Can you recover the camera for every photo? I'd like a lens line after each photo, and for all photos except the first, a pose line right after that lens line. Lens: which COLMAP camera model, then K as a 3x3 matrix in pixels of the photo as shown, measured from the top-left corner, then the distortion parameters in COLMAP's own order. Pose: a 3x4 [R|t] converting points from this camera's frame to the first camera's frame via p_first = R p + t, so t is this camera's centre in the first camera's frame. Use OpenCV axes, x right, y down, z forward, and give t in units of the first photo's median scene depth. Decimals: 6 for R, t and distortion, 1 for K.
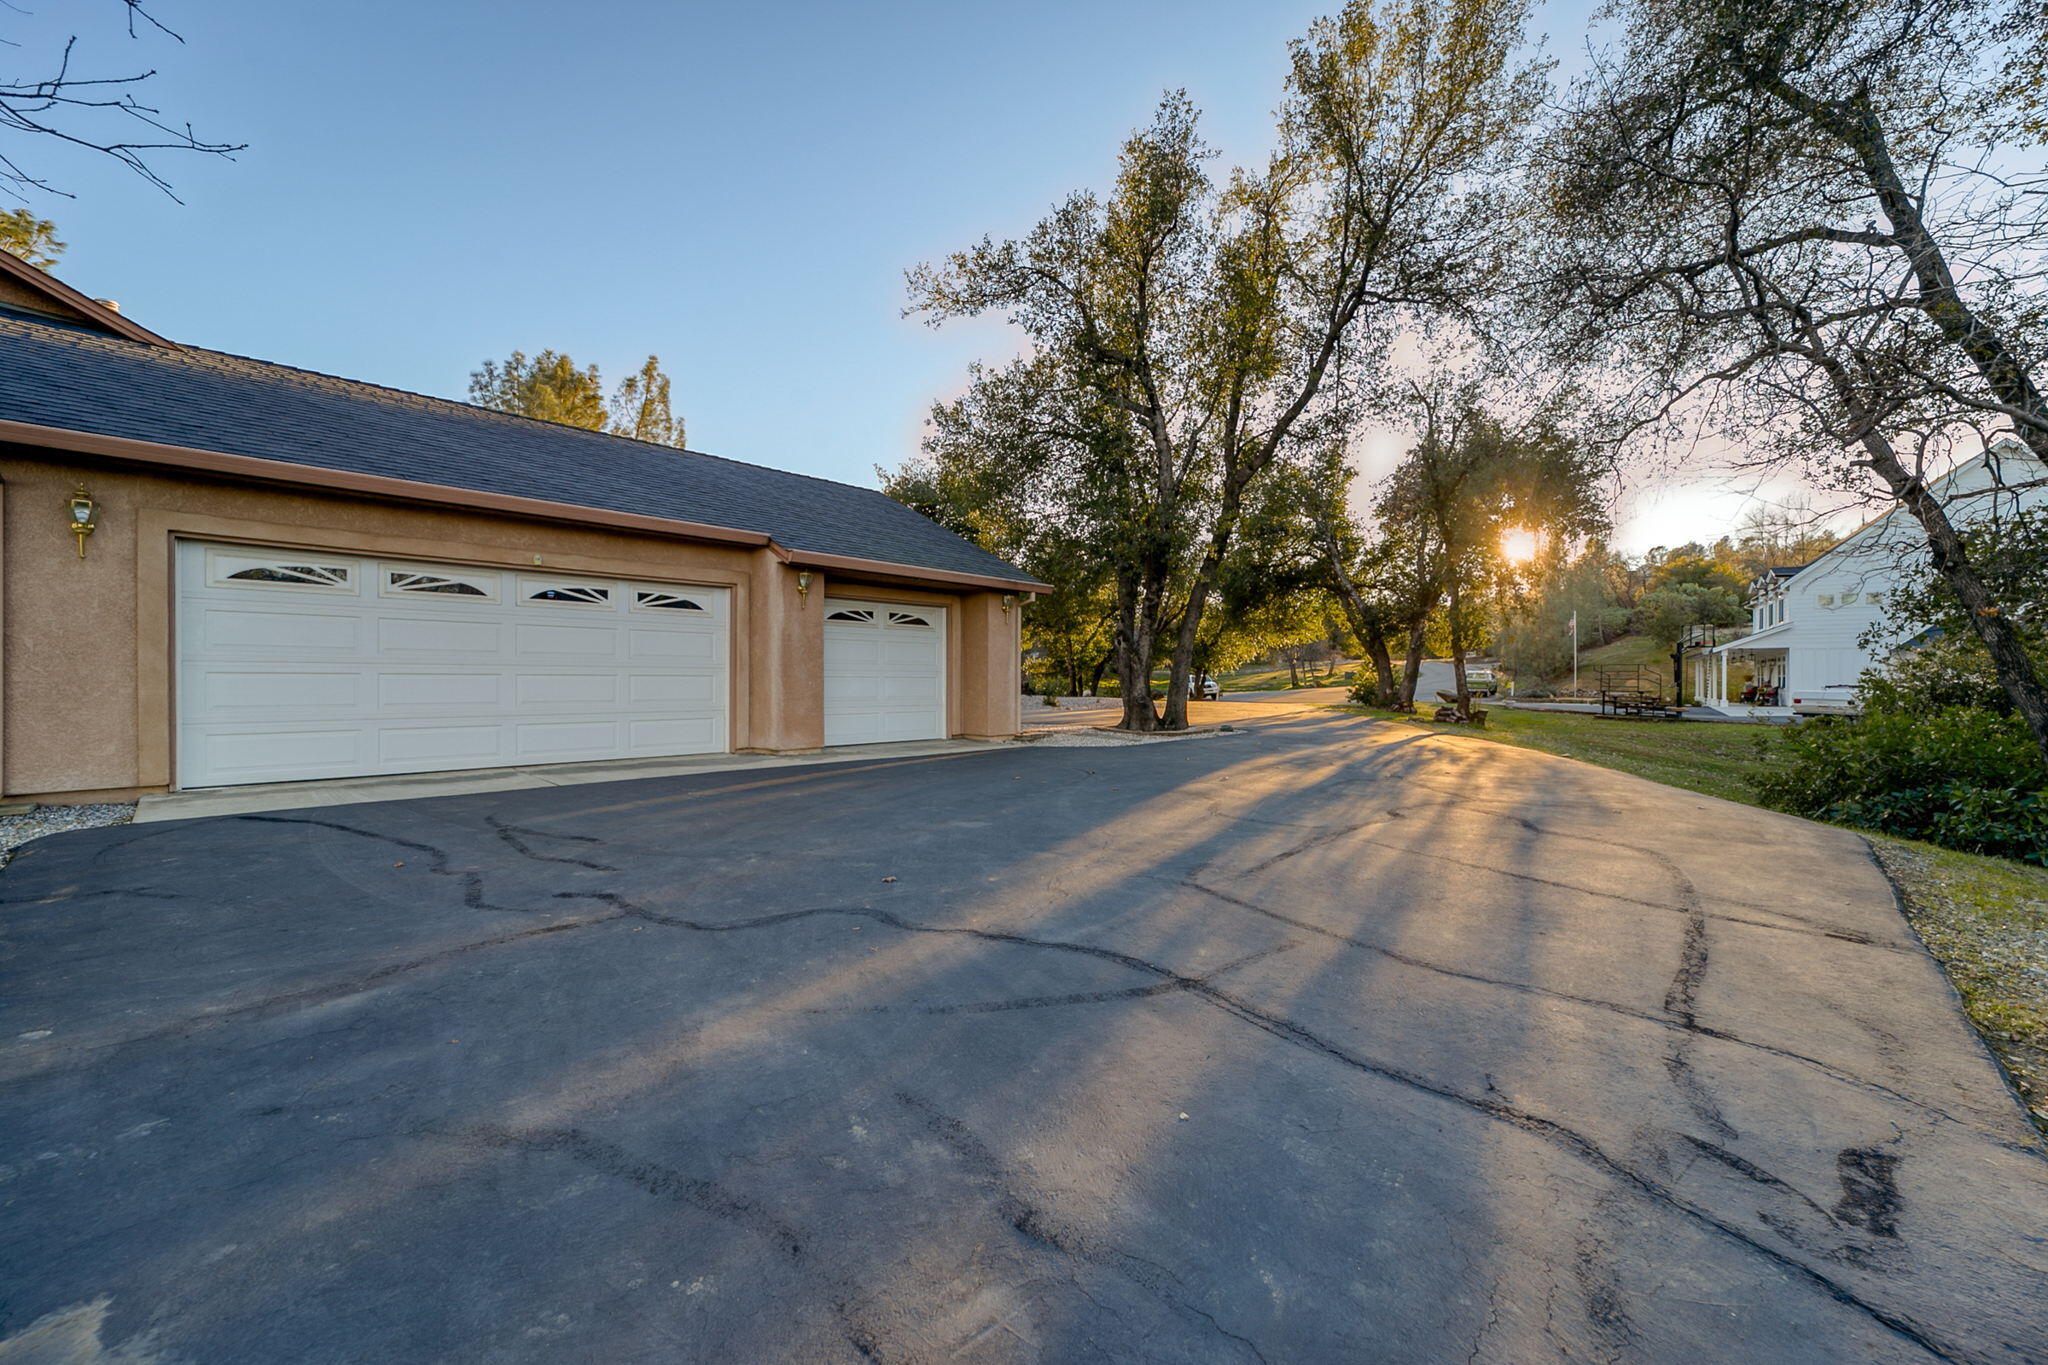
lens RADIAL K [[801.3, 0, 1032.0], [0, 801.3, 677.5], [0, 0, 1]] dist [-0.010053, 0.001374]
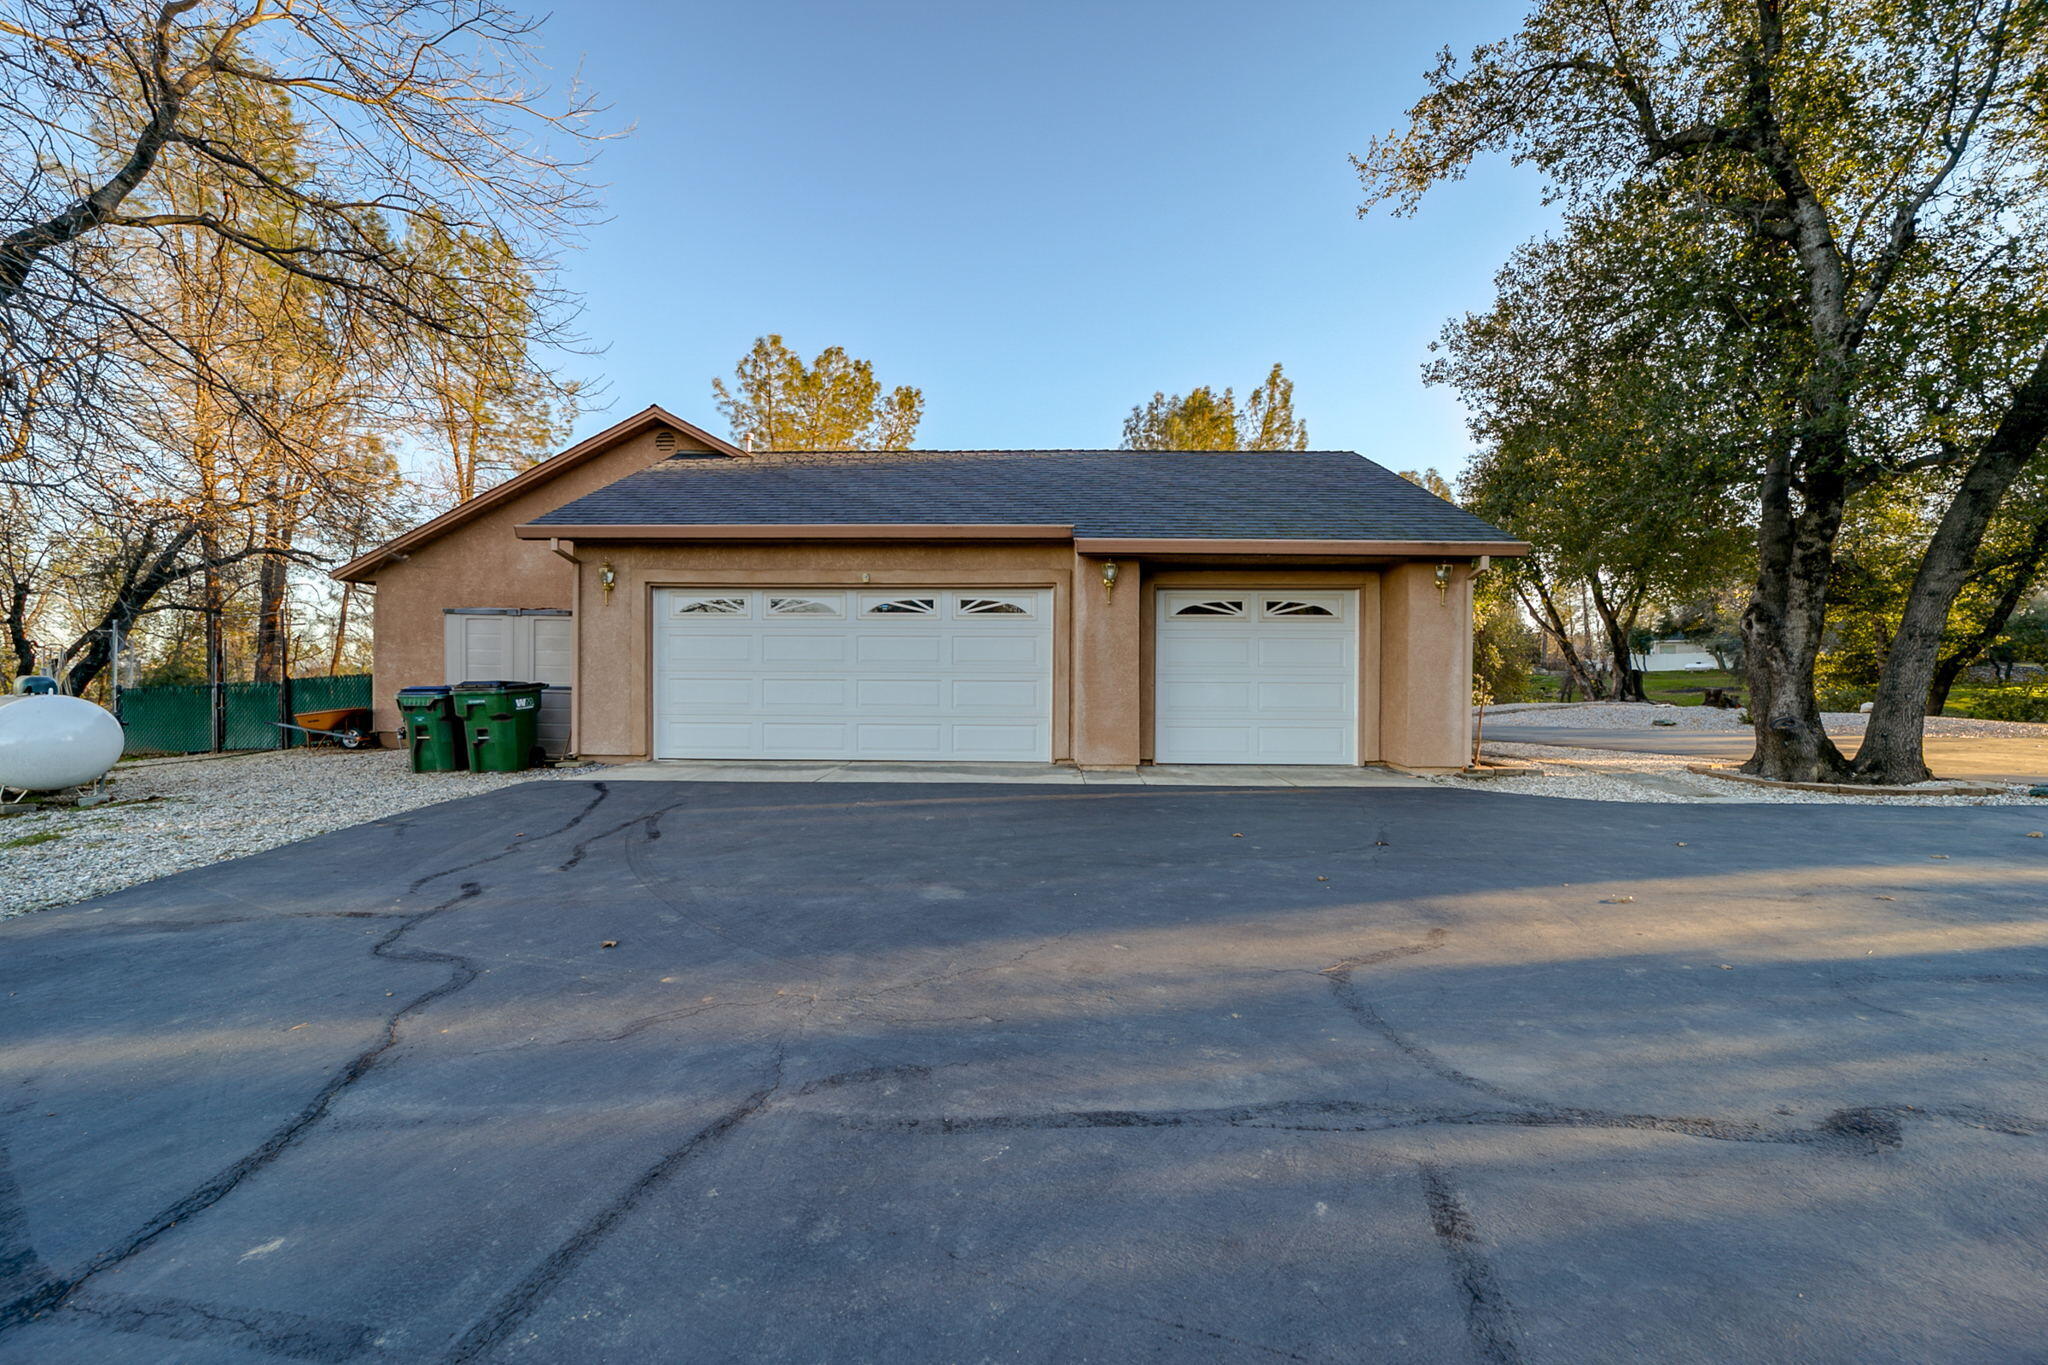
lens RADIAL K [[801.3, 0, 1025.8], [0, 801.3, 685.0], [0, 0, 1]] dist [-0.010053, 0.001374]
pose [[0.664789, 0.005714, -0.747010, 0.290053], [-0.000697, 0.999975, 0.007029, -0.004119], [0.747031, -0.004152, 0.664776, 0.331075]]
